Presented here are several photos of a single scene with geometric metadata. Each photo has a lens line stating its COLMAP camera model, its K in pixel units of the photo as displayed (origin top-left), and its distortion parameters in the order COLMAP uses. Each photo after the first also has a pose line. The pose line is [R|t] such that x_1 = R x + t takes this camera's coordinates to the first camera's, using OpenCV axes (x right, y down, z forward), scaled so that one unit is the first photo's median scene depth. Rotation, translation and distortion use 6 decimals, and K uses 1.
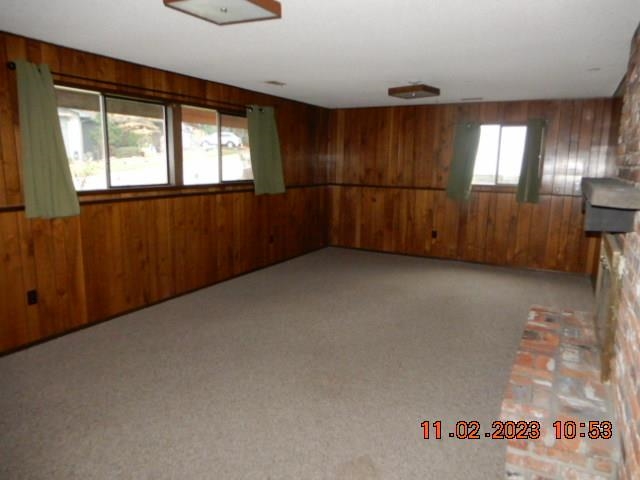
lens RADIAL K [[453.2, 0, 318.5], [0, 453.2, 240.6], [0, 0, 1]] dist [-0.004947, -0.003089]
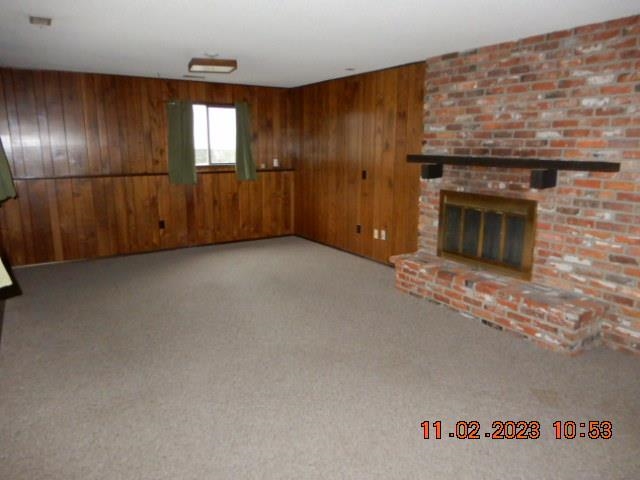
lens RADIAL K [[453.2, 0, 316.9], [0, 453.2, 238.7], [0, 0, 1]] dist [-0.004947, -0.003089]
pose [[0.502565, -0.193835, 0.842530, -0.372560], [0.160220, 0.978542, 0.129555, -0.055951], [-0.849563, 0.069880, 0.522838, 0.280781]]
